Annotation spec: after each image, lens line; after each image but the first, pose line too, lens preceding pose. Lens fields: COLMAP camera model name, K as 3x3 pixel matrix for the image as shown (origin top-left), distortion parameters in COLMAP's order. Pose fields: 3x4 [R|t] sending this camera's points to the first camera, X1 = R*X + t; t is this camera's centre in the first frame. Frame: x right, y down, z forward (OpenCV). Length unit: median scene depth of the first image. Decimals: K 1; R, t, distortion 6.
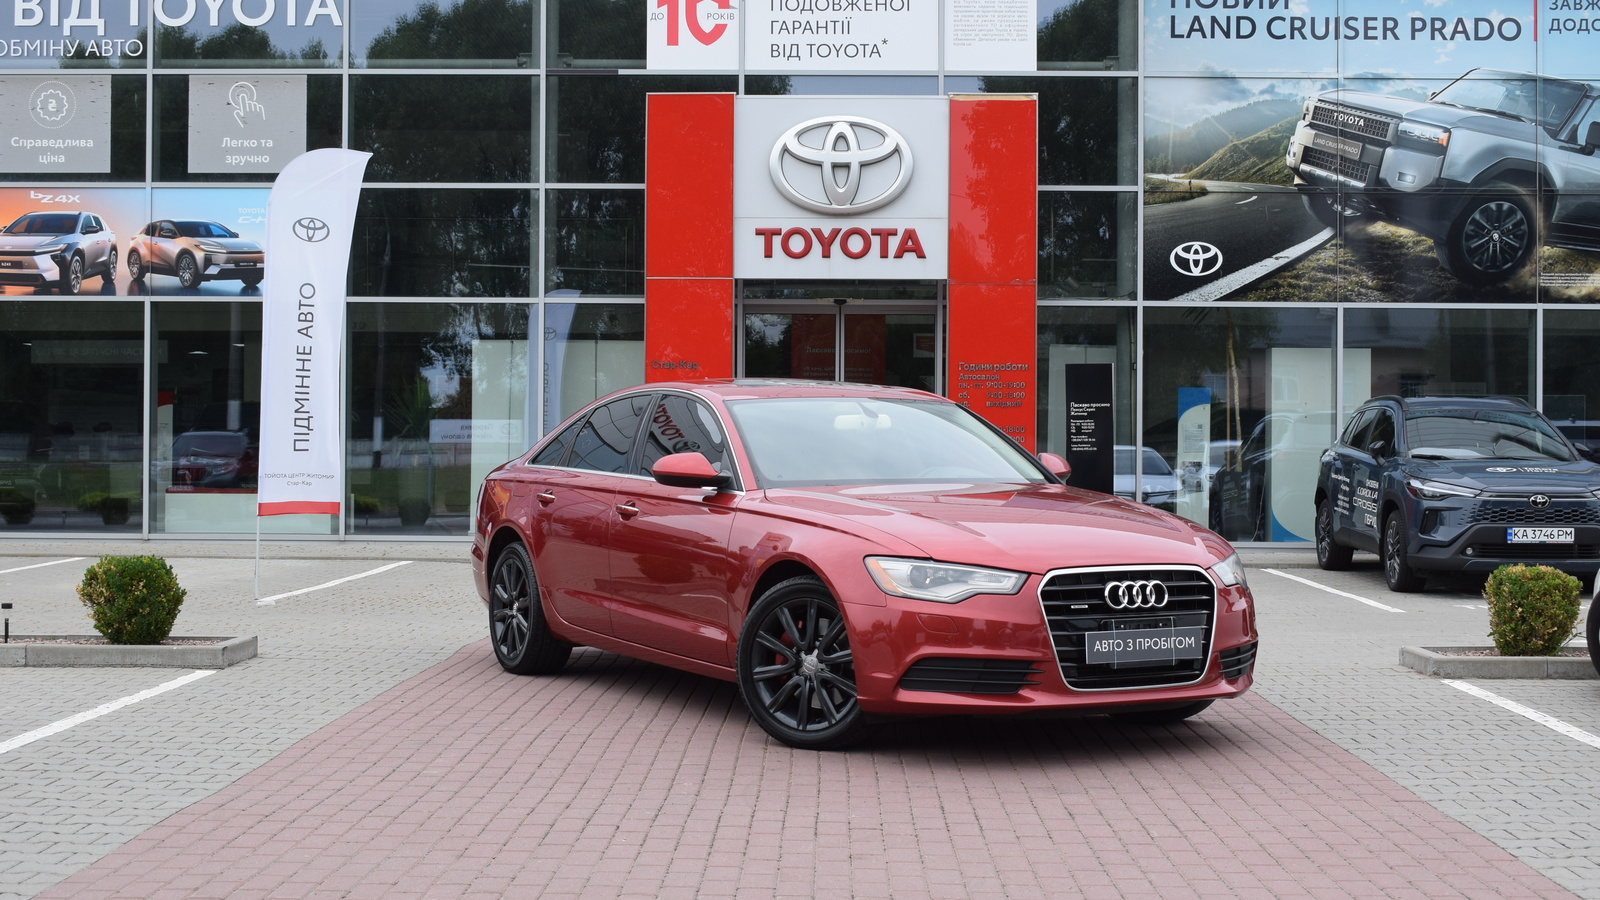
lens RADIAL K [[2155.4, 0, 800.0], [0, 2155.4, 450.0], [0, 0, 1]] dist [-0.024911, -0.024726]
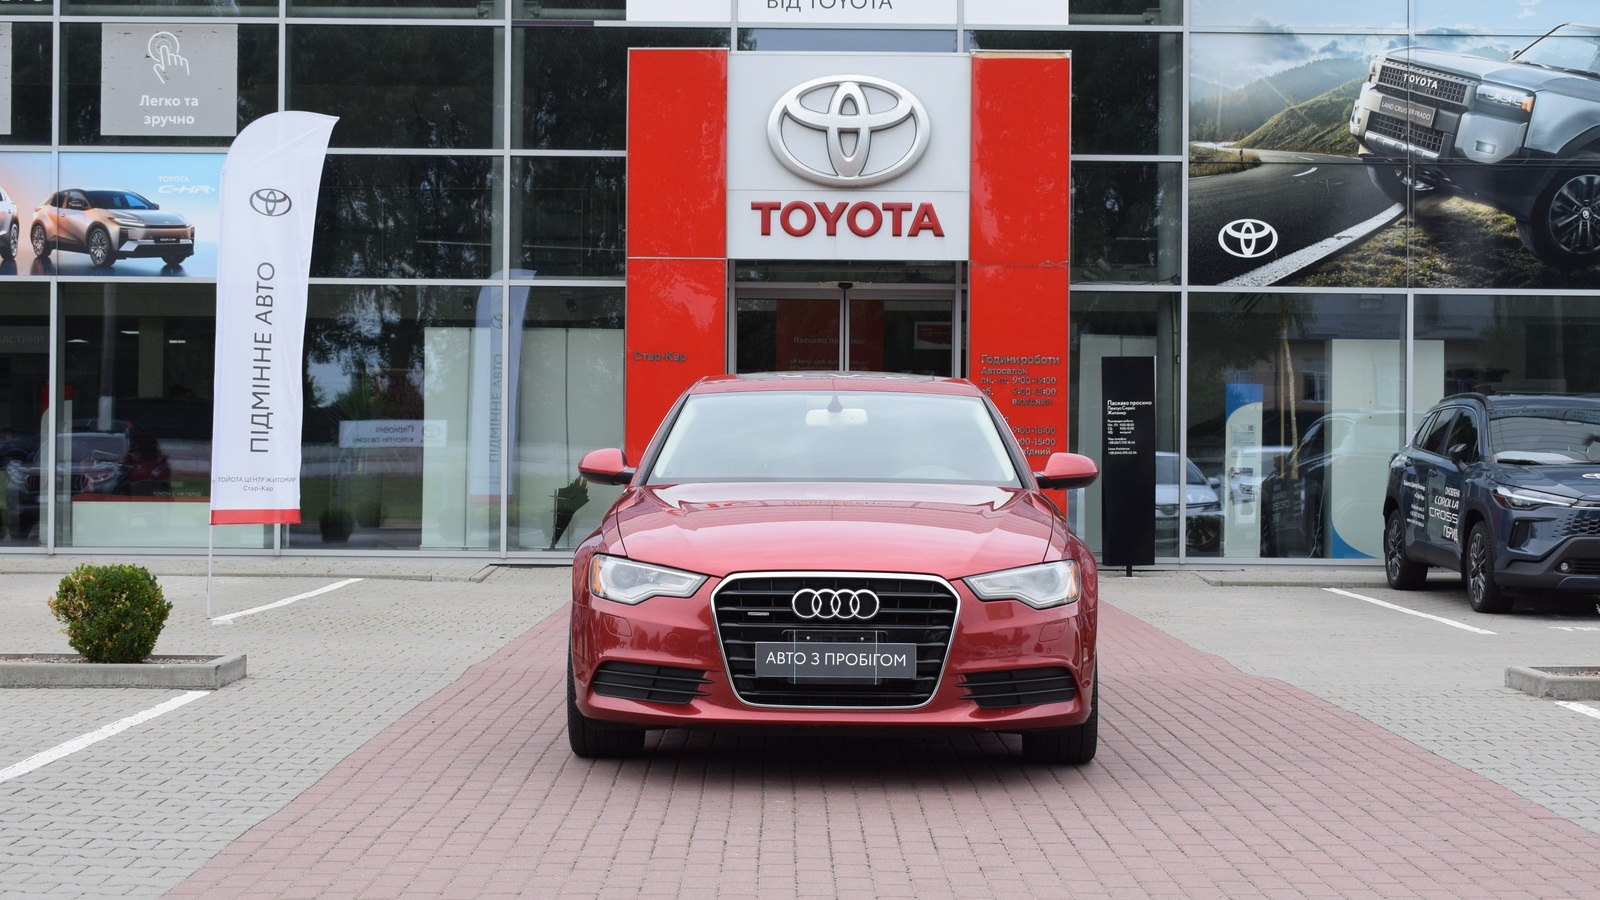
lens RADIAL K [[2520.5, 0, 800.0], [0, 2520.5, 450.0], [0, 0, 1]] dist [0.003543, -0.041524]
pose [[0.999779, 0.002173, 0.020905, -0.021518], [-0.002111, 0.999993, -0.003011, 0.001711], [-0.020911, 0.002967, 0.999777, -0.031565]]
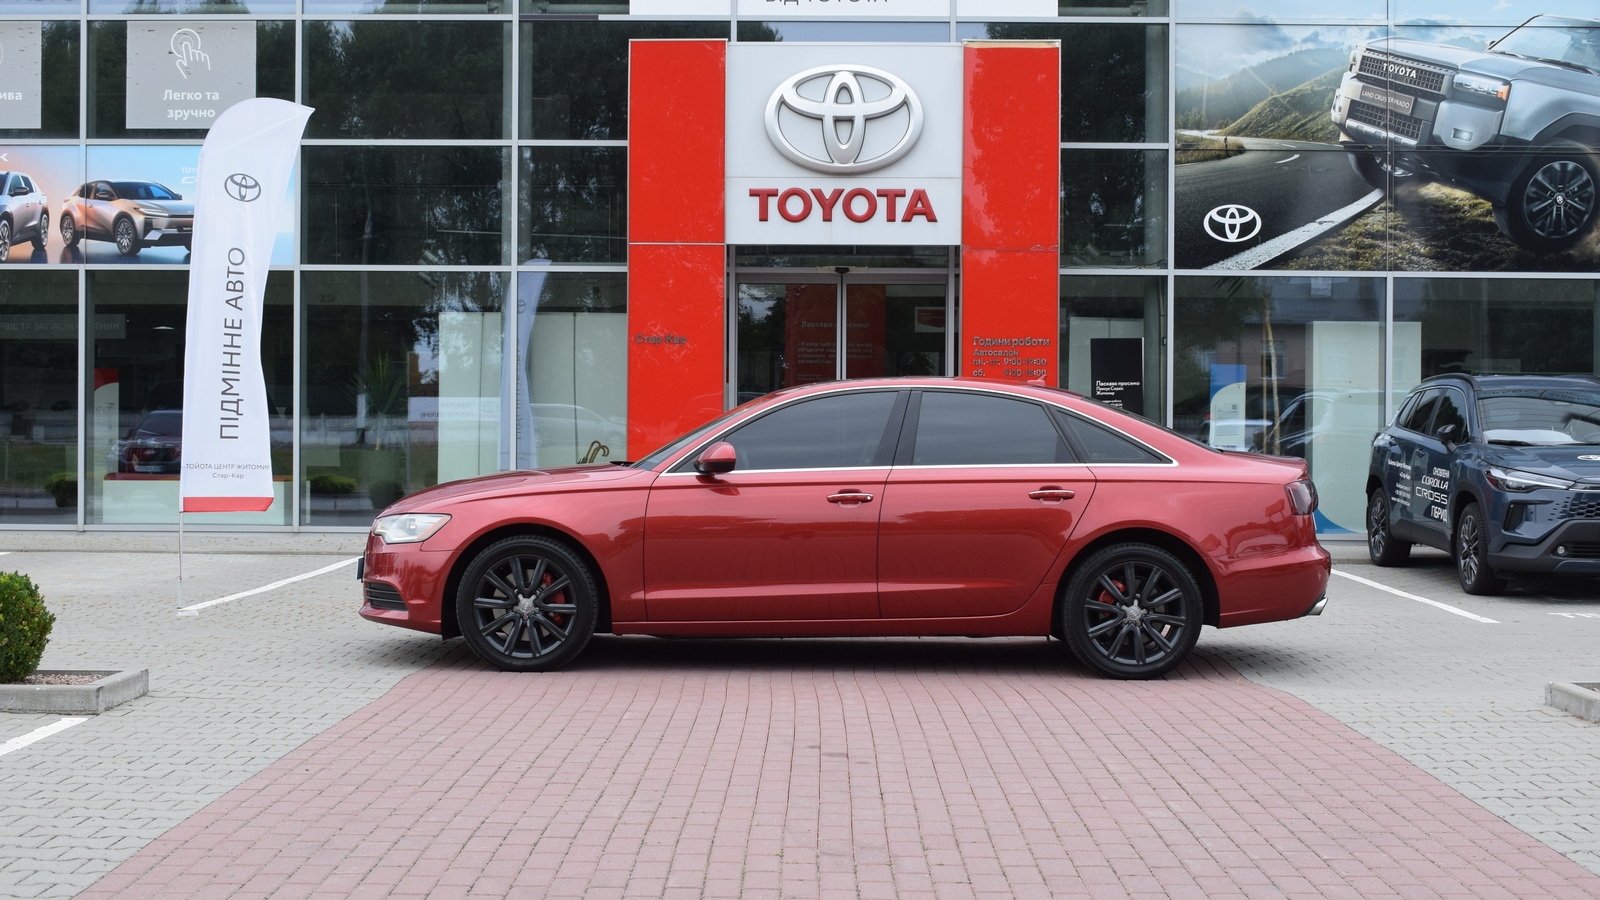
lens RADIAL K [[2133.5, 0, 800.0], [0, 2133.5, 450.0], [0, 0, 1]] dist [-0.033086, 0.009866]
pose [[0.999979, -0.000099, 0.006416, -0.005042], [0.000026, 0.999935, 0.011378, -0.003025], [-0.006416, -0.011378, 0.999915, 0.097669]]
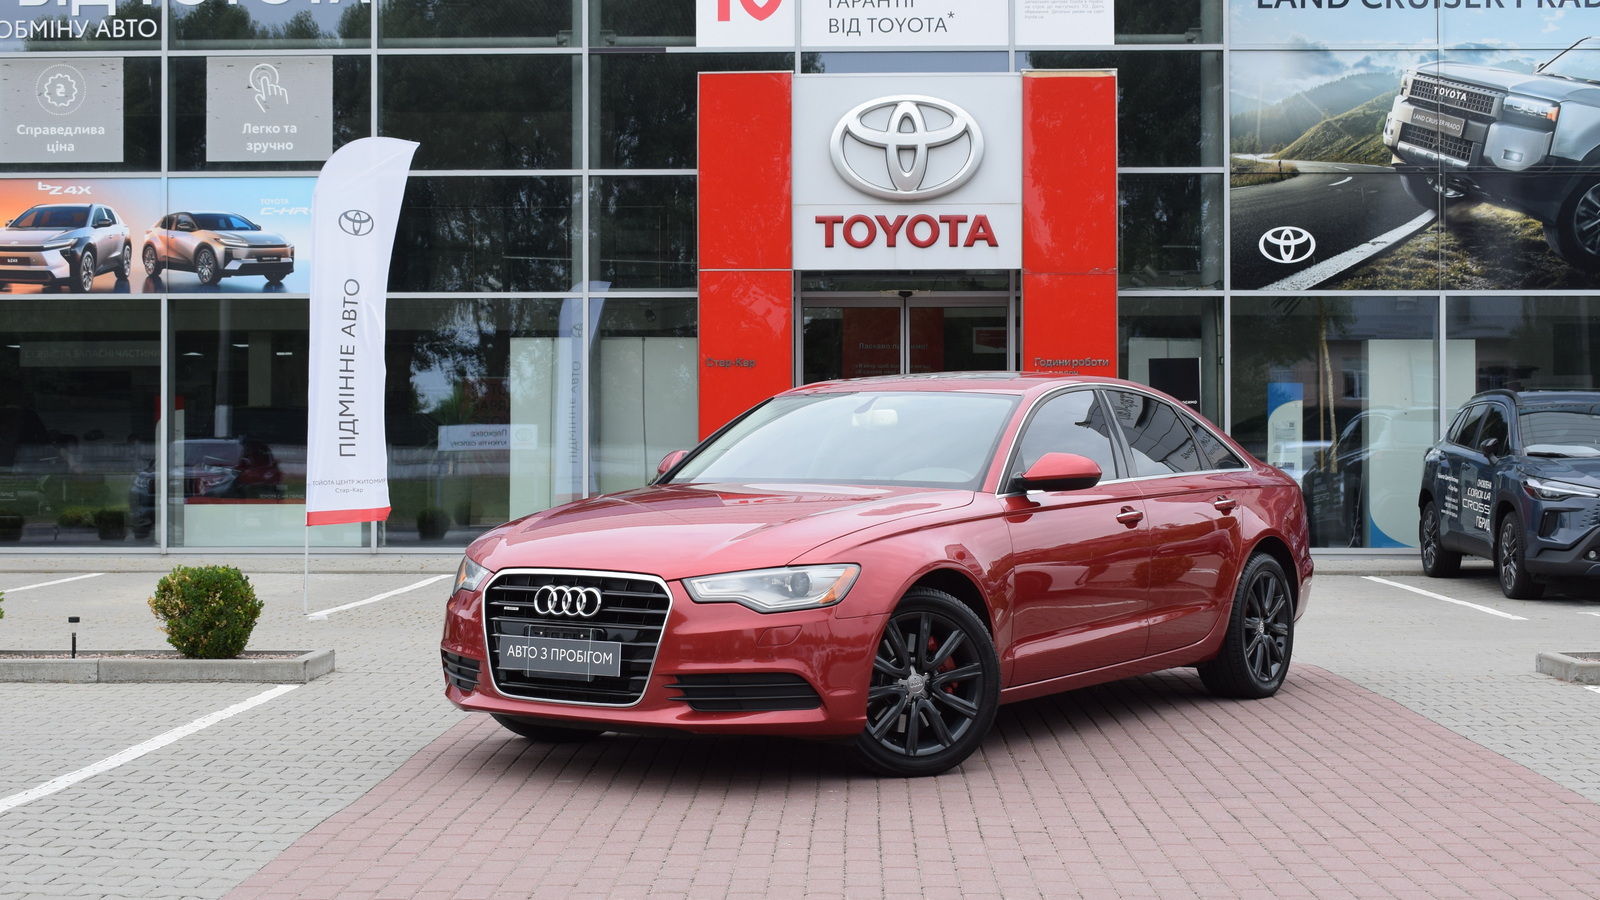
lens RADIAL K [[2355.9, 0, 800.0], [0, 2355.9, 450.0], [0, 0, 1]] dist [-0.016813, -0.021245]
pose [[0.999930, -0.007387, -0.009273, -0.018129], [0.007364, 0.999970, -0.002567, 0.001133], [0.009291, 0.002498, 0.999954, -0.020928]]
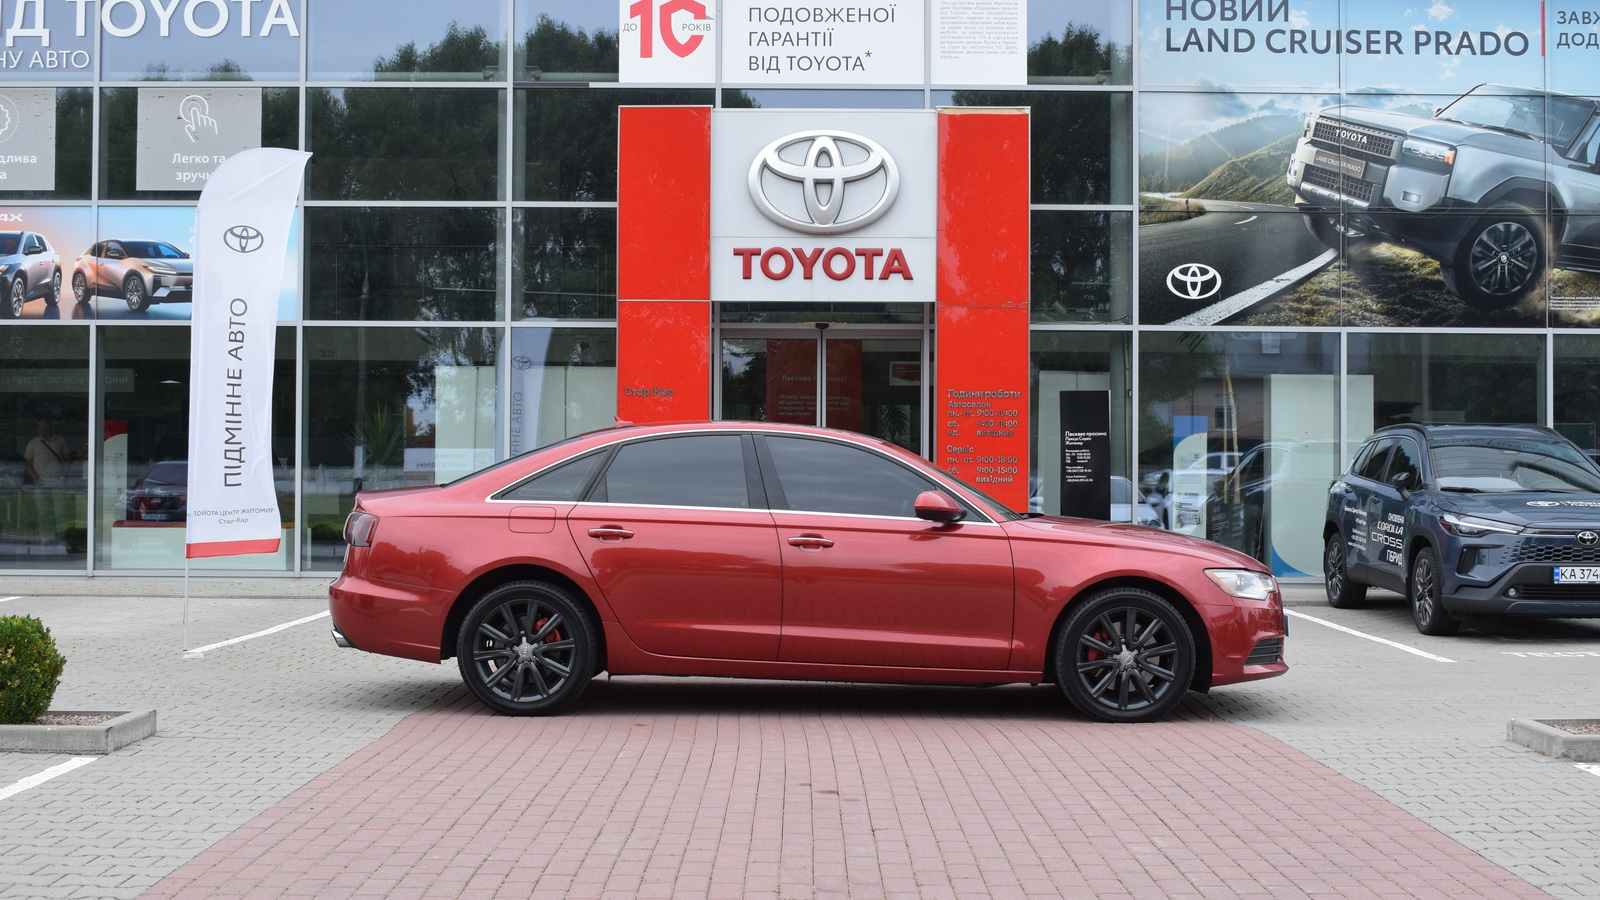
lens RADIAL K [[2029.3, 0, 800.0], [0, 2029.3, 450.0], [0, 0, 1]] dist [-0.041726, 0.017546]
pose [[0.999832, -0.000643, 0.018312, -0.007579], [0.000876, 0.999918, -0.012743, -0.002458], [-0.018302, 0.012757, 0.999751, 0.104017]]
